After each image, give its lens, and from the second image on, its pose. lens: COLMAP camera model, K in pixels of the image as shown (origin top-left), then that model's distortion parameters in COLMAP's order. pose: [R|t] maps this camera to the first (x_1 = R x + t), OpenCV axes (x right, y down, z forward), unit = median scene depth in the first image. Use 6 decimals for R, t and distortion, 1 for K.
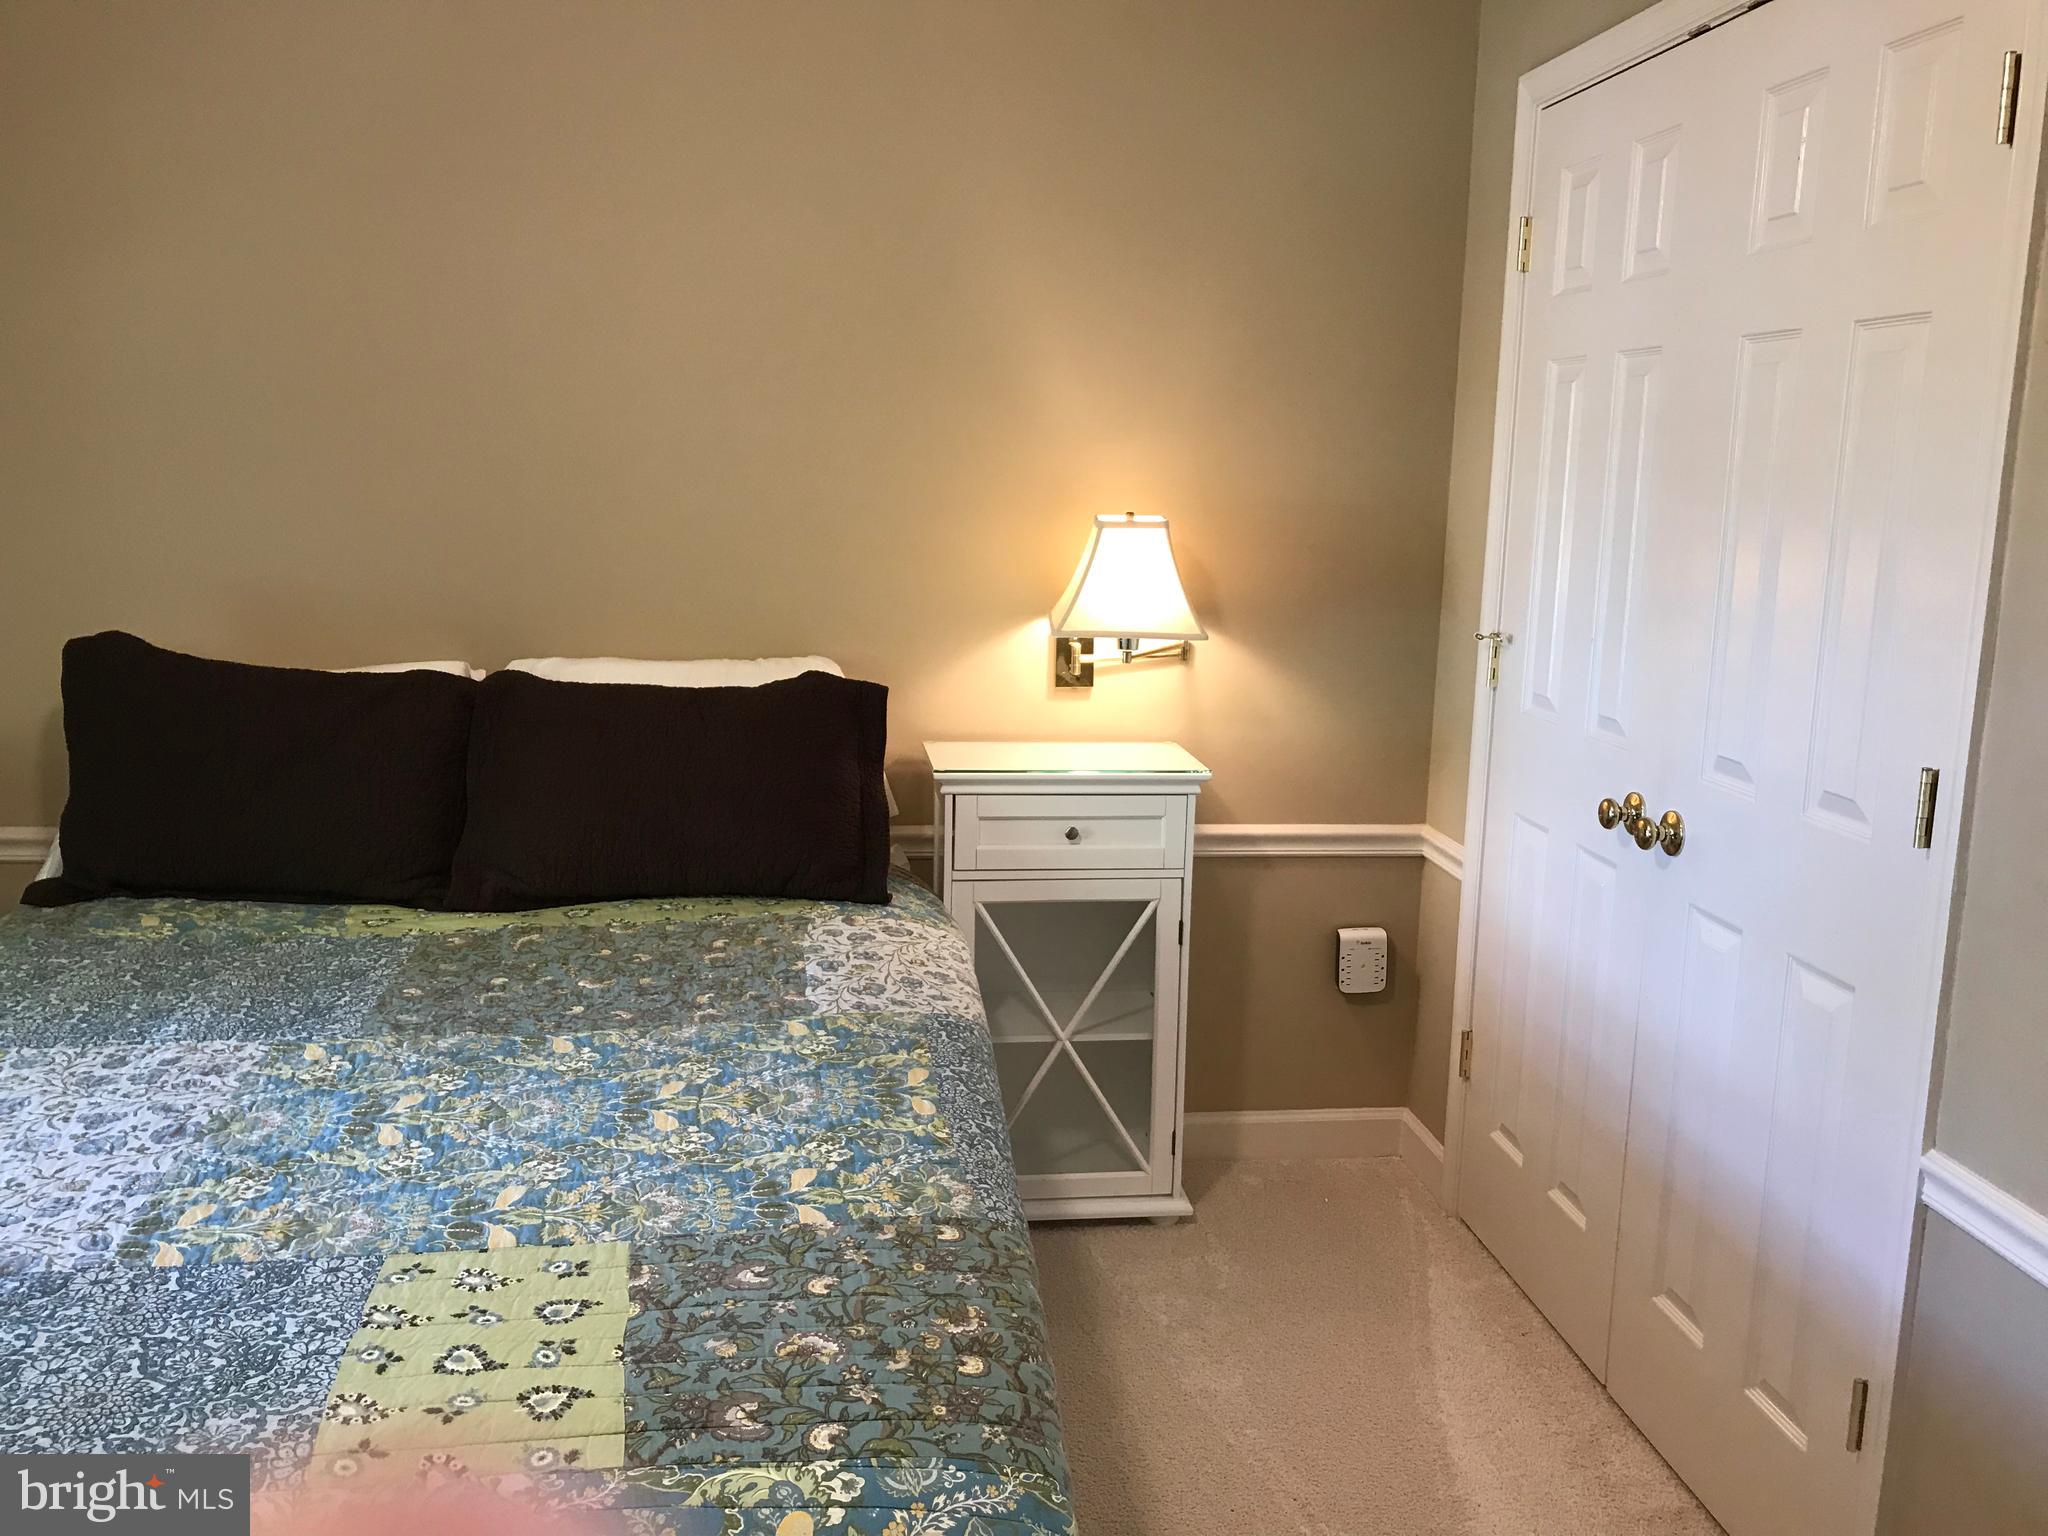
lens RADIAL K [[1689.9, 0, 1084.0], [0, 1689.9, 696.3], [0, 0, 1]] dist [0.066669, -0.062287]
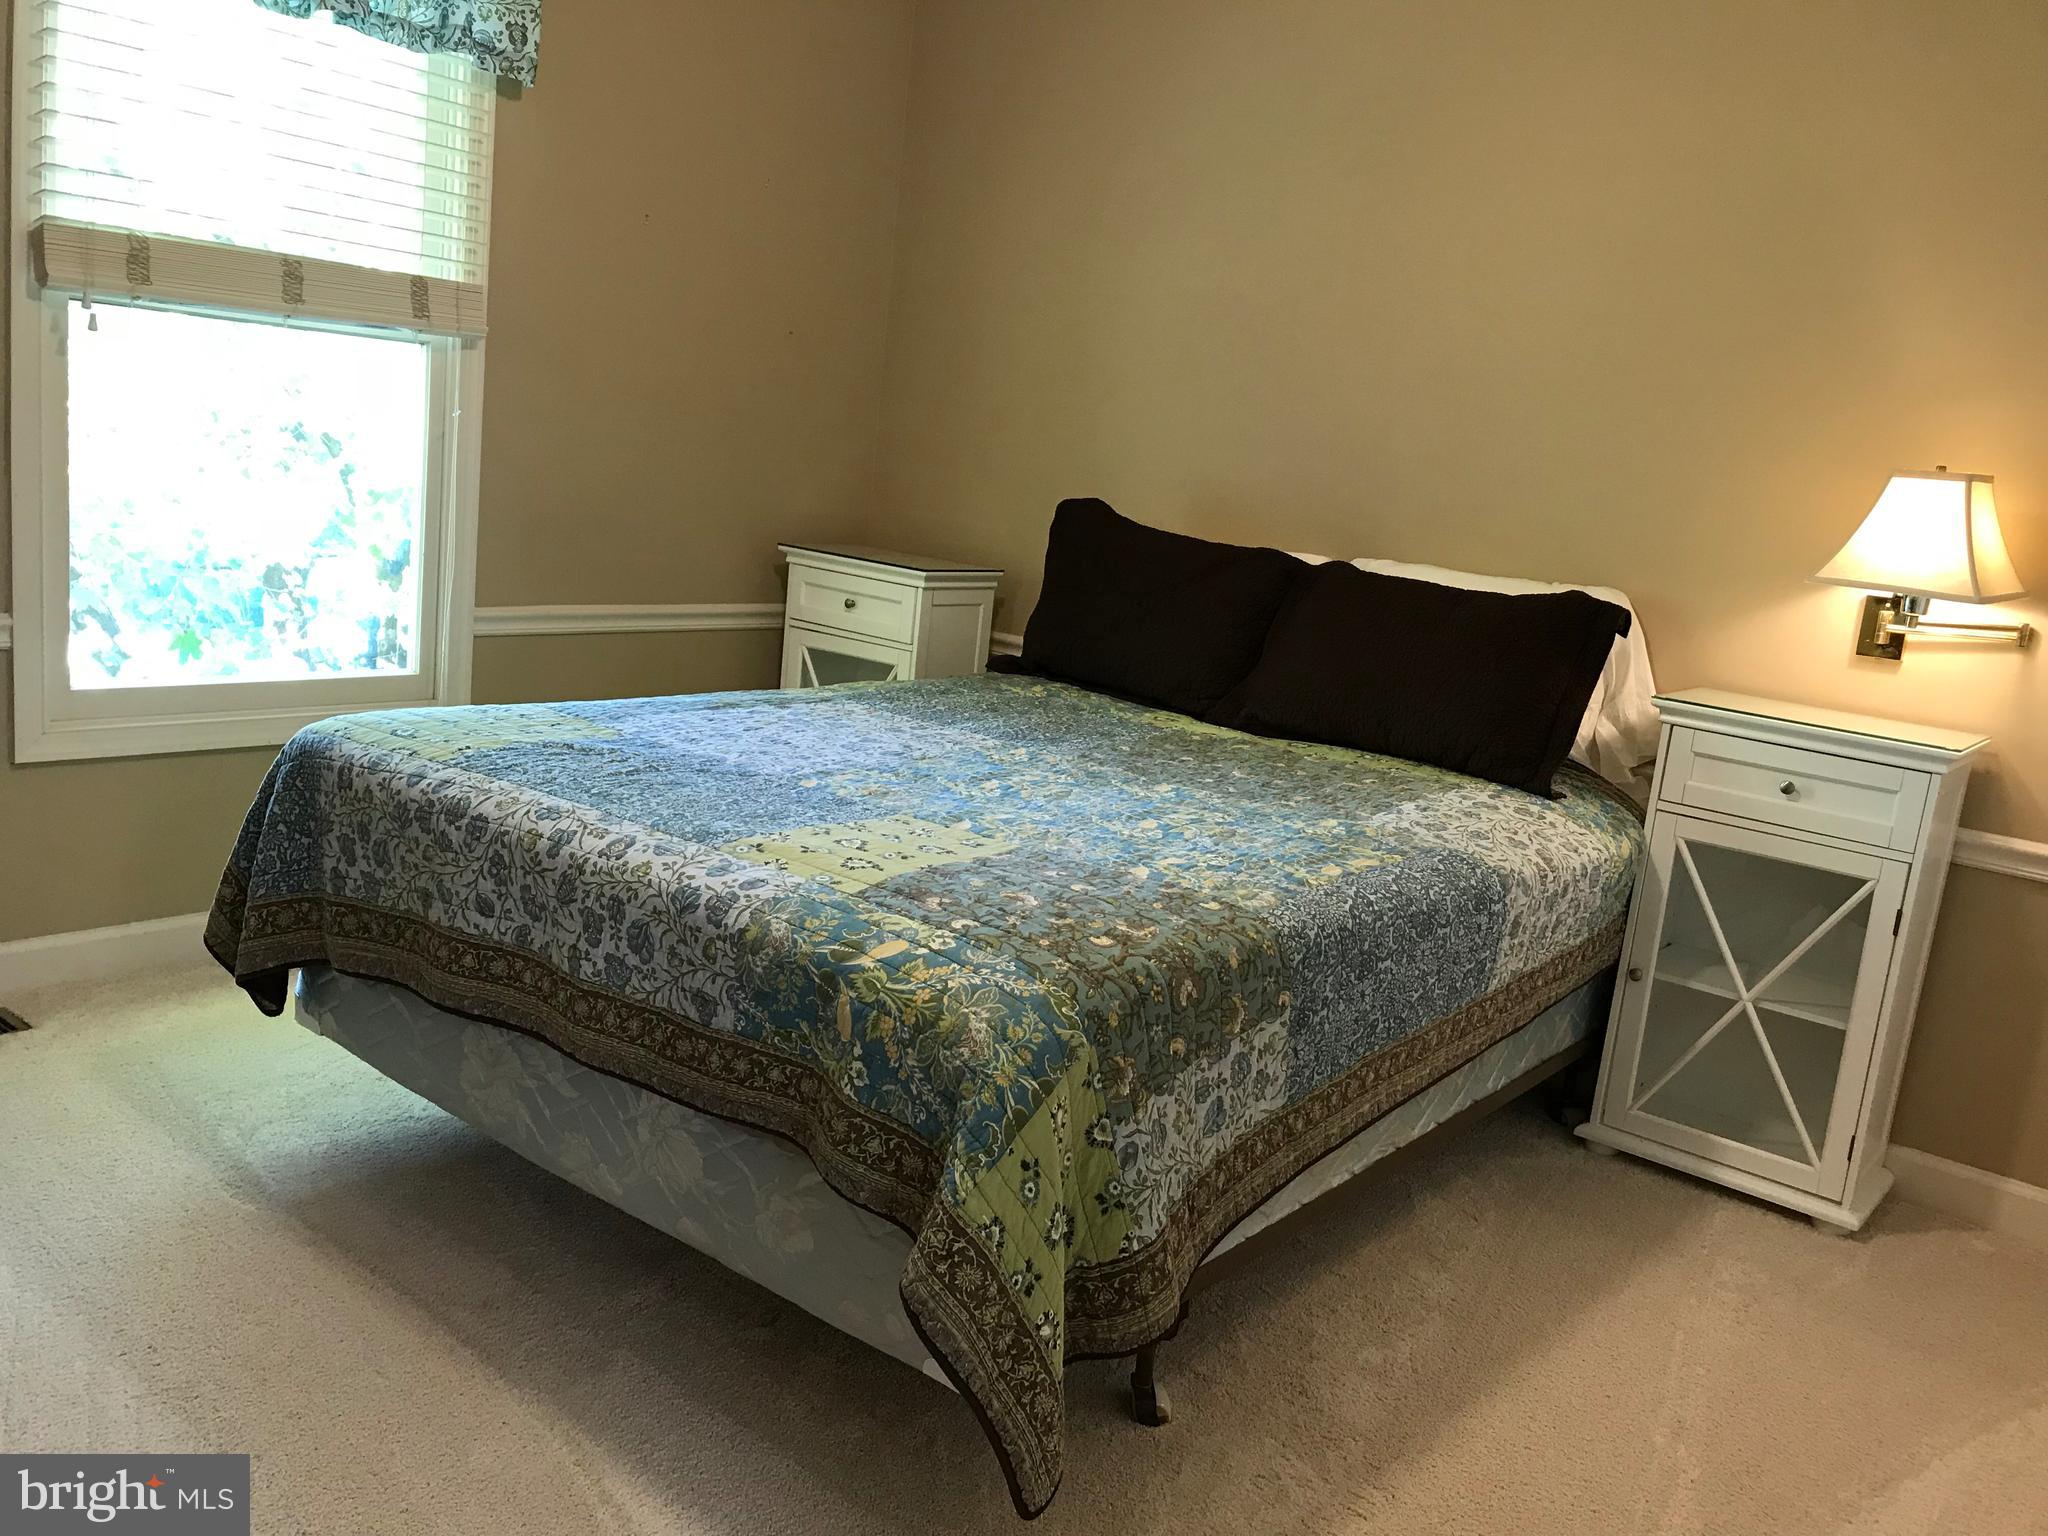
lens RADIAL K [[1689.9, 0, 1050.2], [0, 1689.9, 766.5], [0, 0, 1]] dist [0.066669, -0.062287]
pose [[0.694517, 0.181970, -0.696084, 0.534476], [-0.194056, 0.979009, 0.062313, 0.128774], [0.692812, 0.091802, 0.715251, 0.023484]]
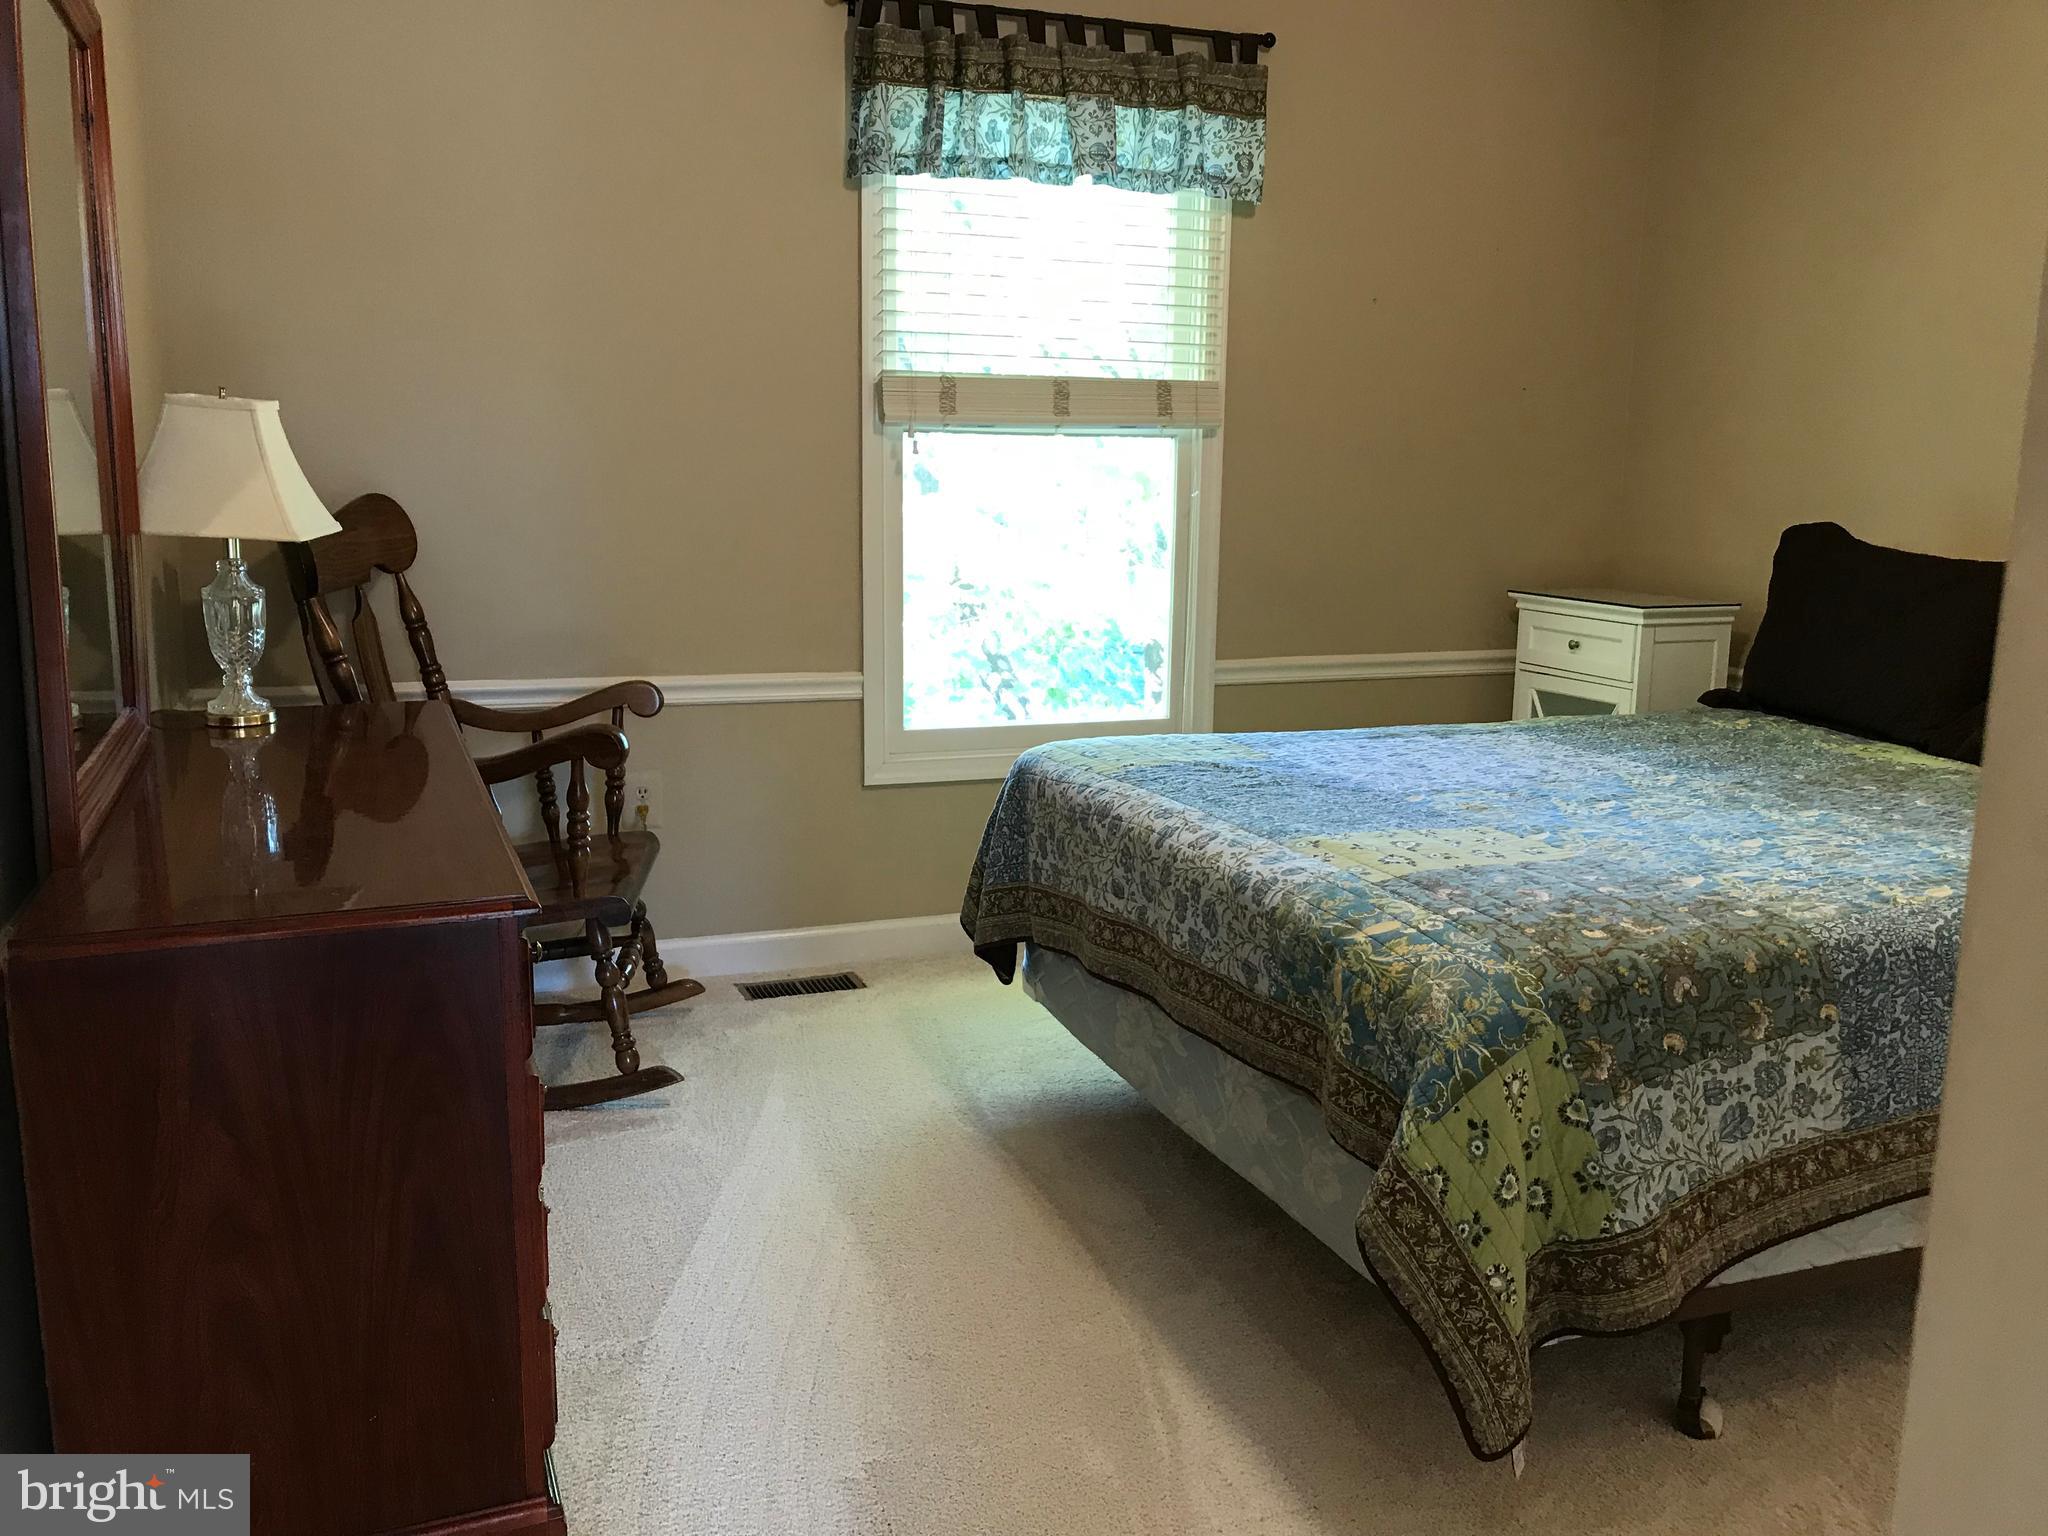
lens RADIAL K [[1689.9, 0, 1032.5], [0, 1689.9, 766.0], [0, 0, 1]] dist [0.066669, -0.062287]
pose [[0.242061, 0.151458, -0.958367, 0.755531], [-0.156037, 0.980961, 0.115617, 0.118900], [0.957632, 0.121554, 0.261086, 0.136386]]
